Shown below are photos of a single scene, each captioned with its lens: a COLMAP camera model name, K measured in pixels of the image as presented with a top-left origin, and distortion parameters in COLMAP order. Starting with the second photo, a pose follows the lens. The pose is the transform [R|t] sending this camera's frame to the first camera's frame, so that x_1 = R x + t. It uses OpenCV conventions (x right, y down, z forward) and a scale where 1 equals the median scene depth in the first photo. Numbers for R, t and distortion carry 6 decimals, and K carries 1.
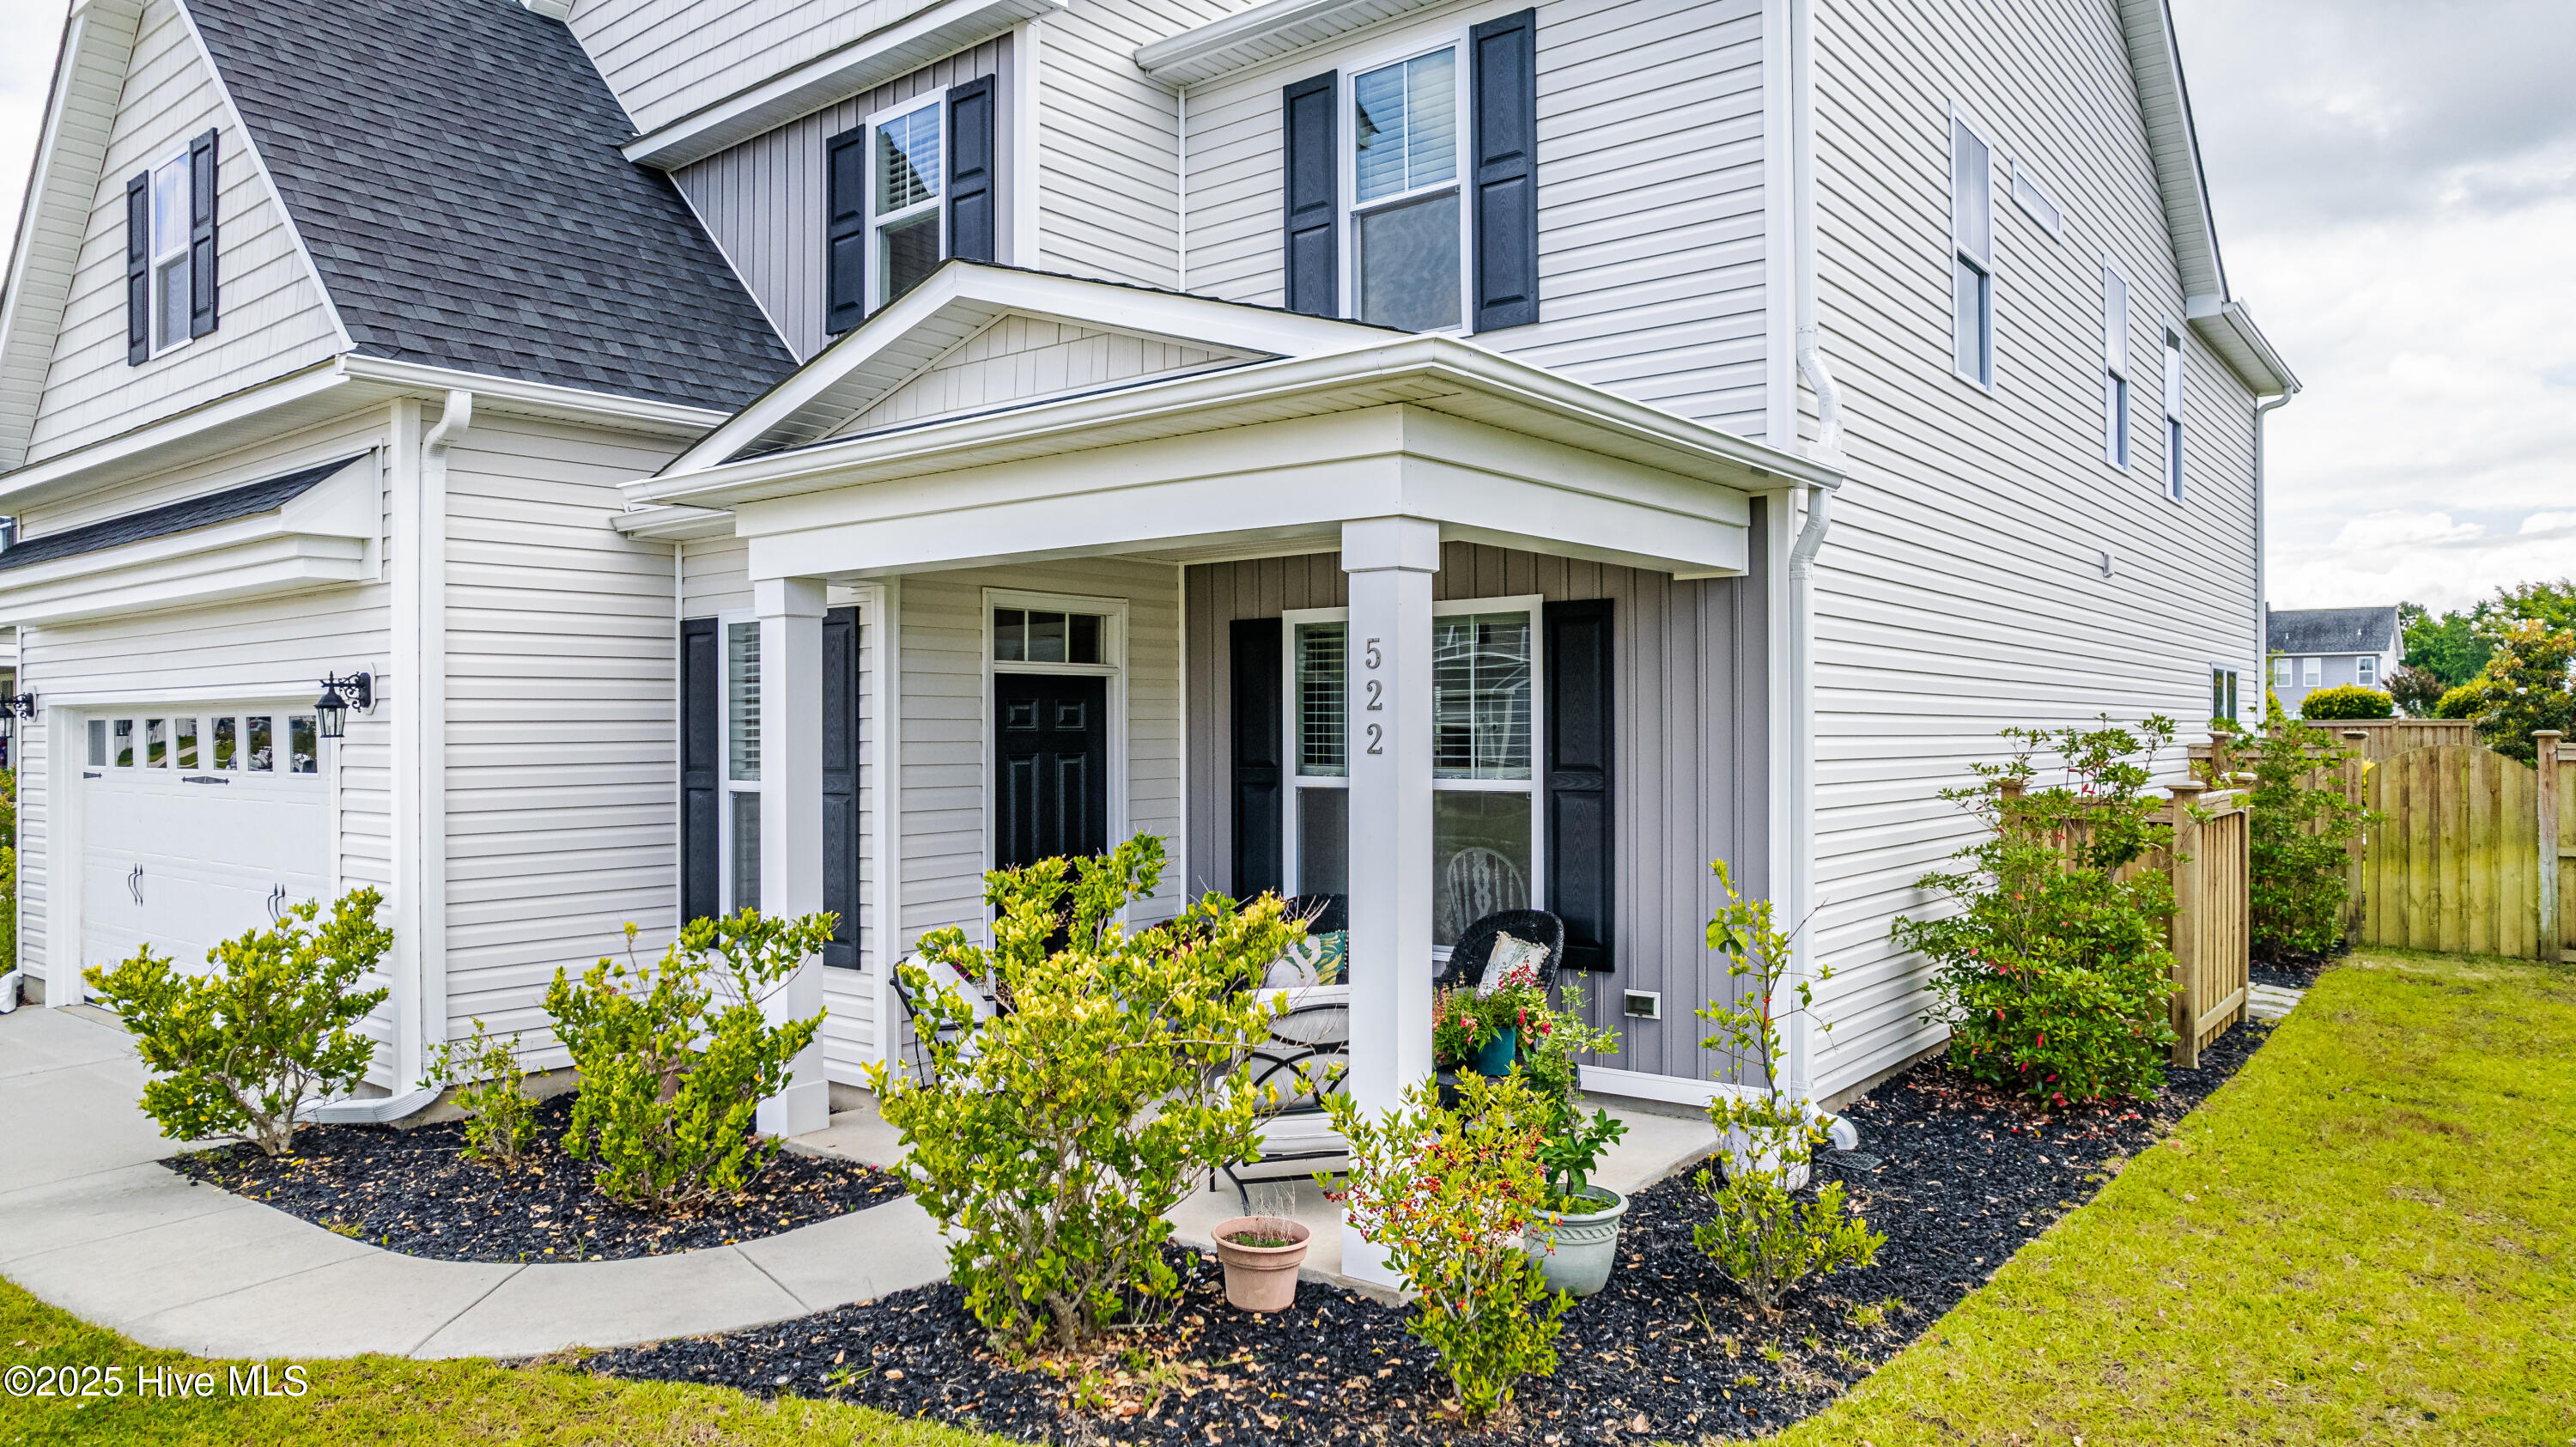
lens RADIAL K [[1637.9, 0, 1288.0], [0, 1637.9, 723.5], [0, 0, 1]] dist [-0.062686, 0.070972]
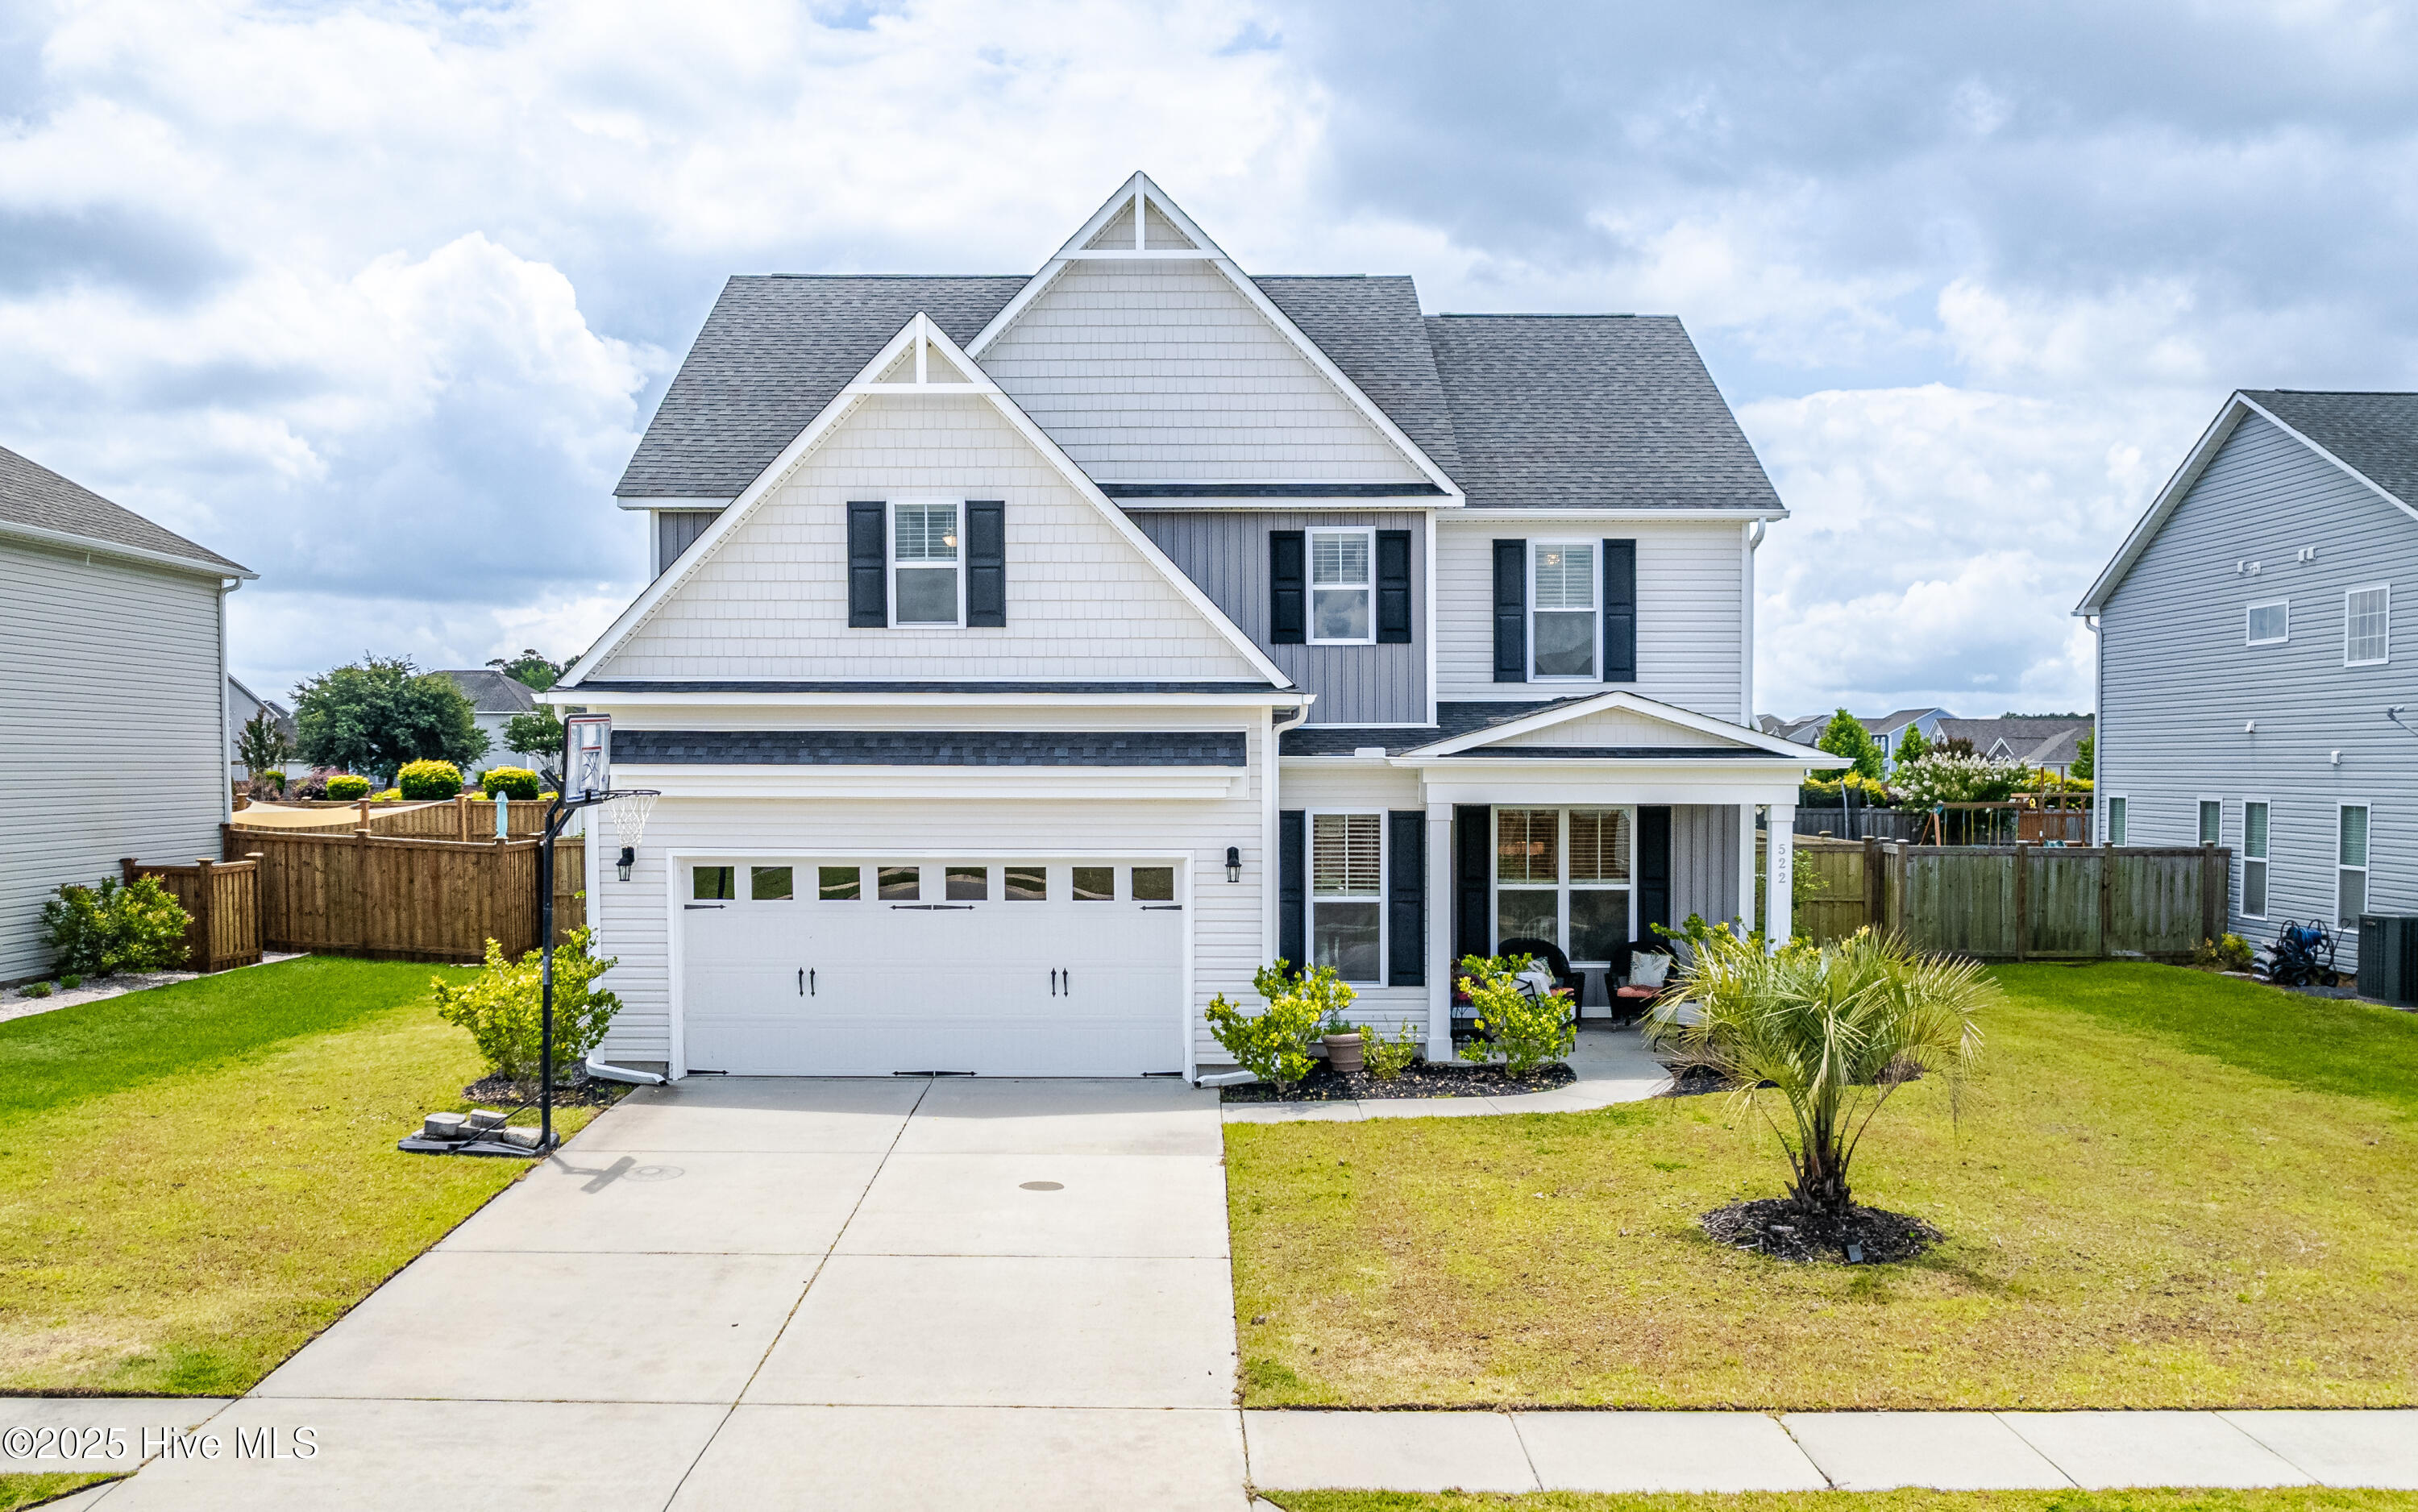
lens RADIAL K [[2045.7, 0, 1211.9], [0, 2045.7, 829.5], [0, 0, 1]] dist [0.002386, 0.000276]
pose [[0.778908, -0.014830, 0.626963, -1.716771], [-0.006211, 0.999489, 0.031359, -0.104878], [-0.627108, -0.028320, 0.778418, -0.693992]]
